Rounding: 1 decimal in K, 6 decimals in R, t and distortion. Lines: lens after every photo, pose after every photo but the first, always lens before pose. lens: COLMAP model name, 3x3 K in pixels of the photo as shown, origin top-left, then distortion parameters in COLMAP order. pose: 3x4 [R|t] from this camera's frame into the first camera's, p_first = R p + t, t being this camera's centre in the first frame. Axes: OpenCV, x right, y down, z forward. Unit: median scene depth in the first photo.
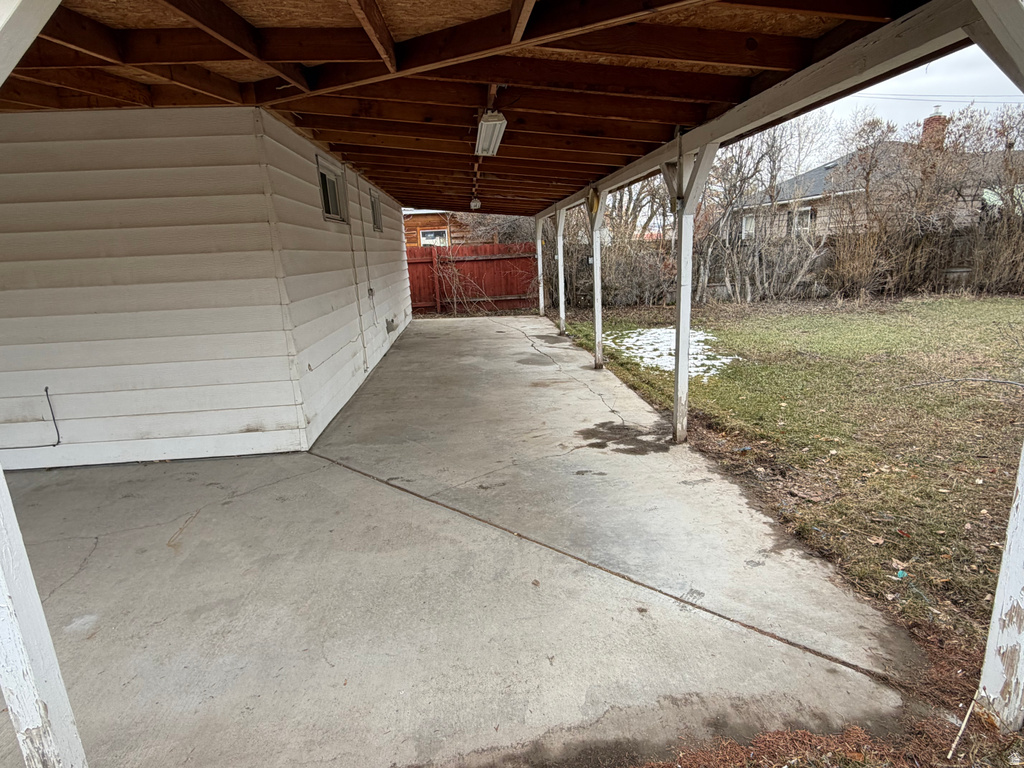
lens RADIAL K [[558.8, 0, 511.2], [0, 558.8, 384.7], [0, 0, 1]] dist [0.002468, 0.000009]
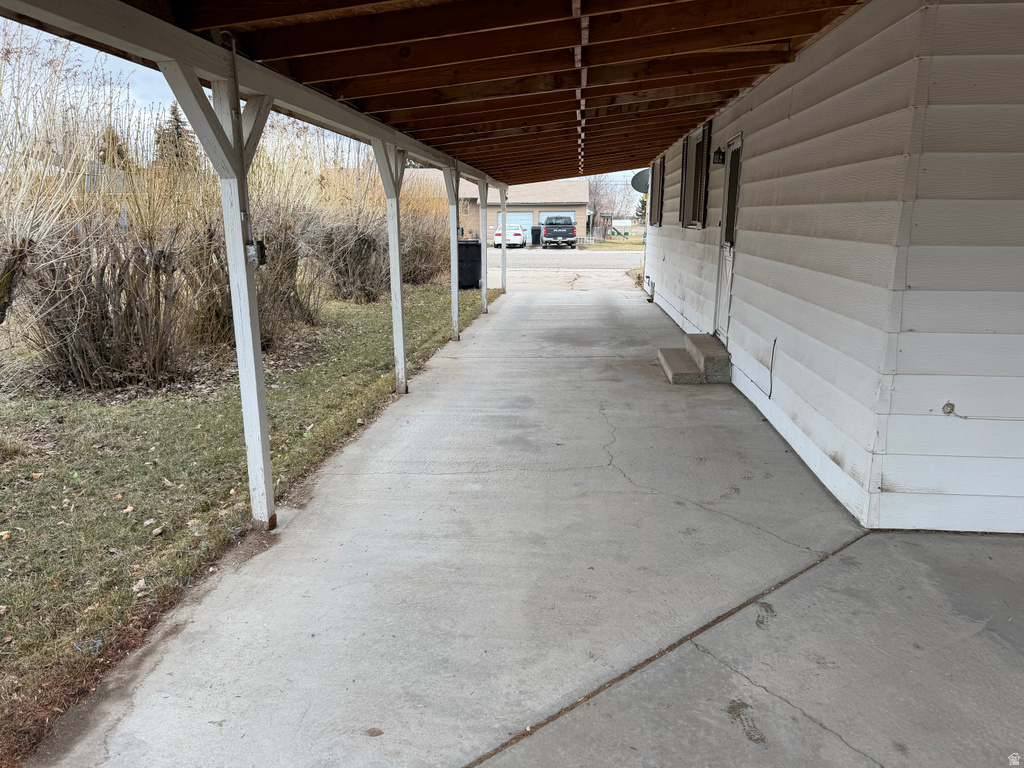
lens RADIAL K [[722.8, 0, 511.2], [0, 722.8, 385.3], [0, 0, 1]] dist [-0.006498, -0.007665]
pose [[-0.173740, 0.267872, -0.947660, 0.495460], [-0.229706, 0.924727, 0.303503, -0.214647], [0.957627, 0.270414, -0.099131, 0.802236]]
